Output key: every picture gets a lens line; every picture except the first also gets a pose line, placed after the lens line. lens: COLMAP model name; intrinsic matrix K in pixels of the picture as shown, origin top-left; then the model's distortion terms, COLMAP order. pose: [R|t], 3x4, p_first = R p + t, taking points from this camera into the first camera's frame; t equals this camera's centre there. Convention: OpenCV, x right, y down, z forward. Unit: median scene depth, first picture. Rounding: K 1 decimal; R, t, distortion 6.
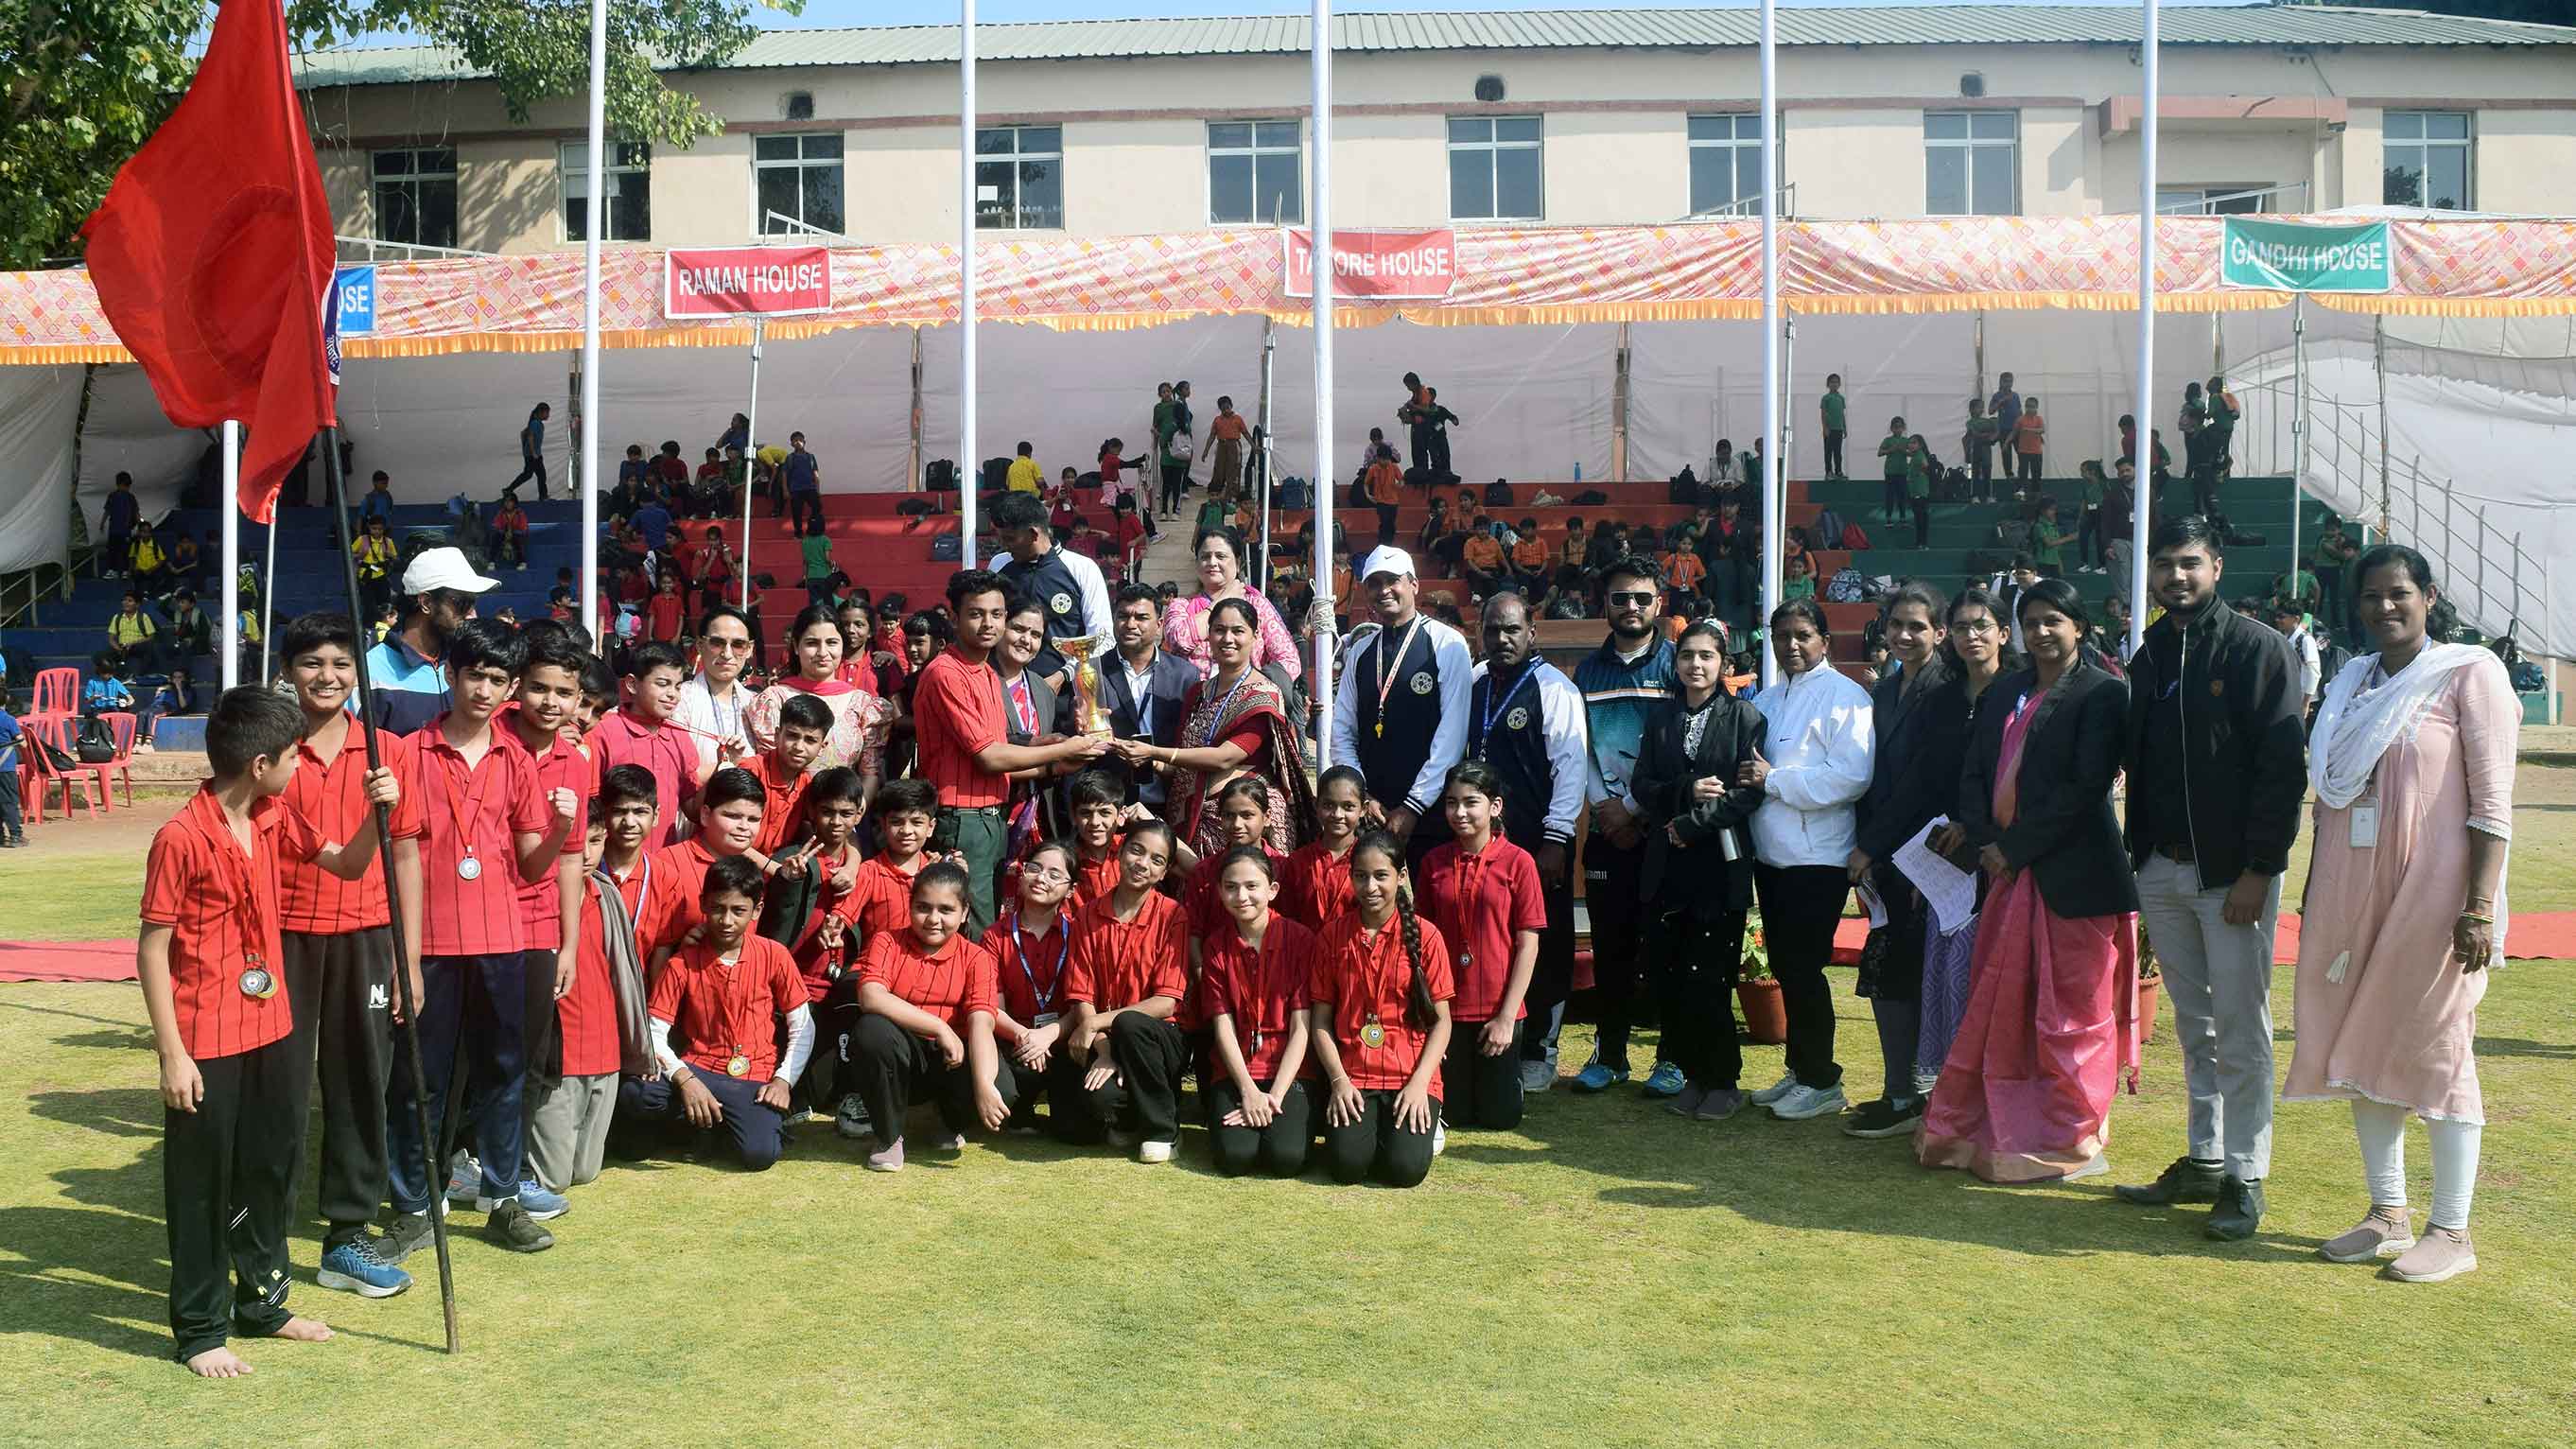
lens RADIAL K [[5041.2, 0, 1288.0], [0, 5041.2, 724.5], [0, 0, 1]] dist [-0.041624, -0.147731]
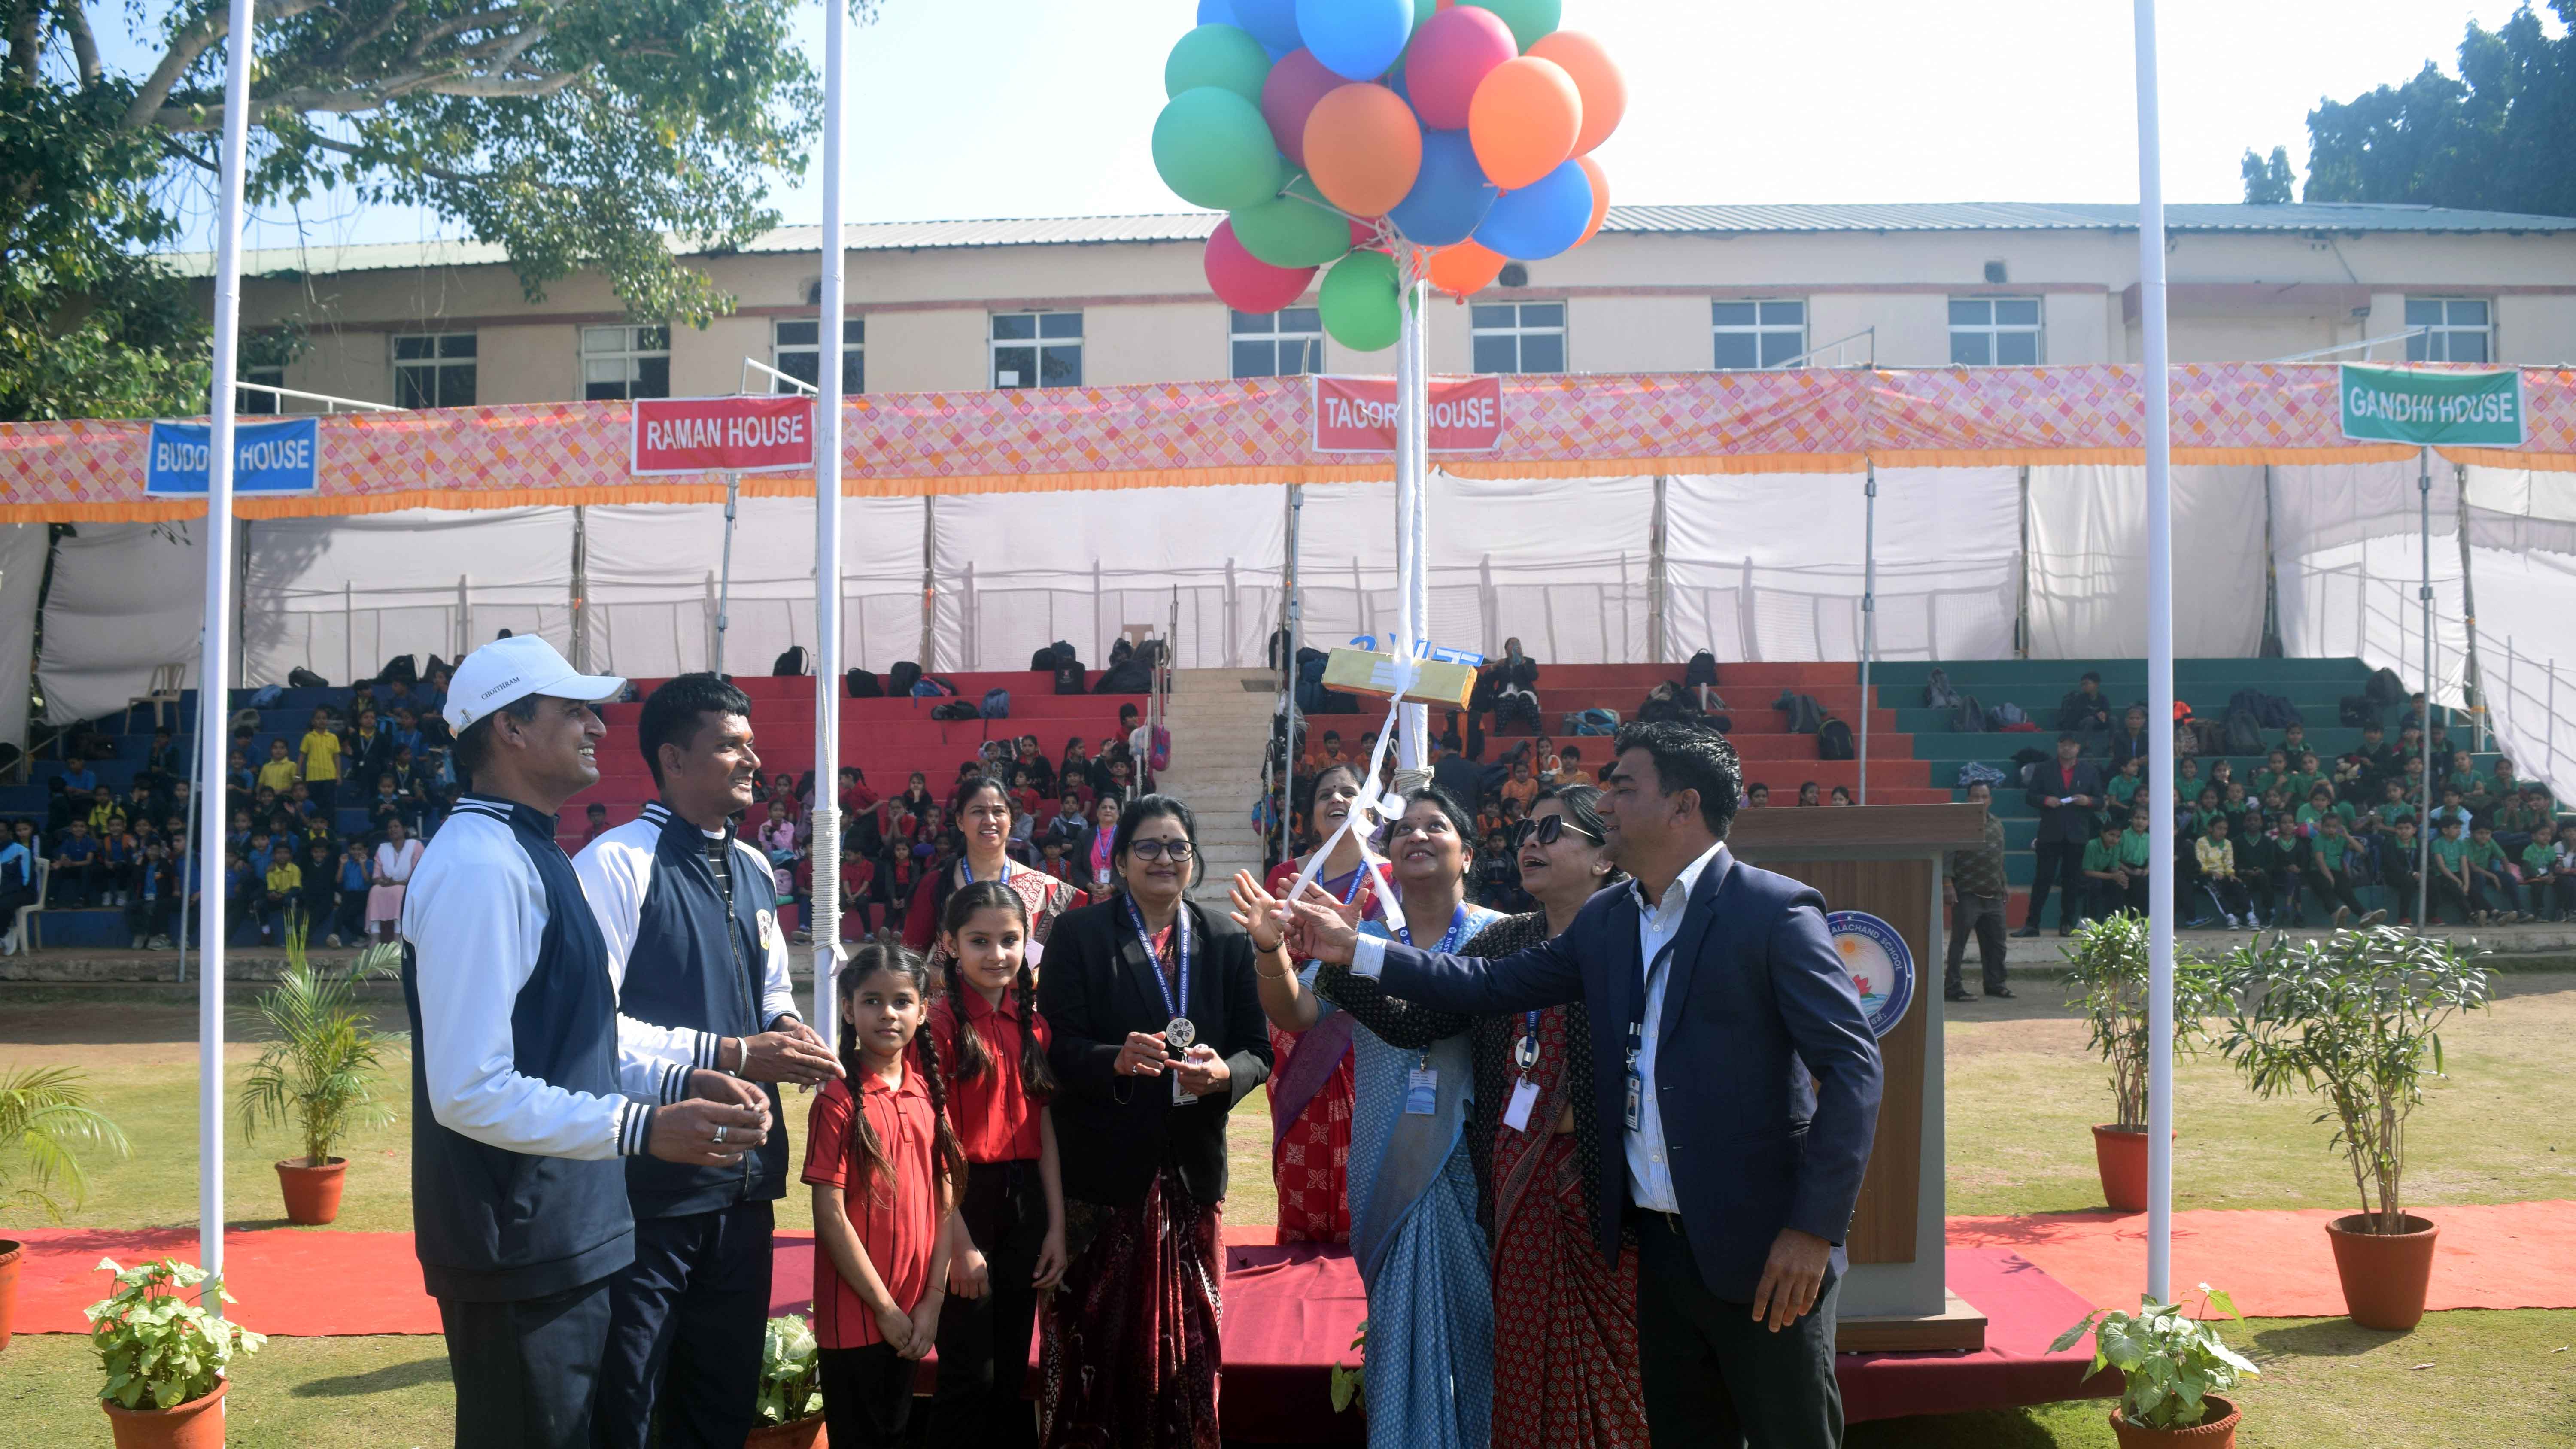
lens RADIAL K [[2614.2, 0, 1288.0], [0, 2614.2, 724.5], [0, 0, 1]] dist [-0.172249, 0.000027]
pose [[0.999989, 0.000562, 0.004723, -0.007224], [-0.000319, 0.998689, -0.051184, -0.011726], [-0.004746, 0.051182, 0.998678, 0.527632]]
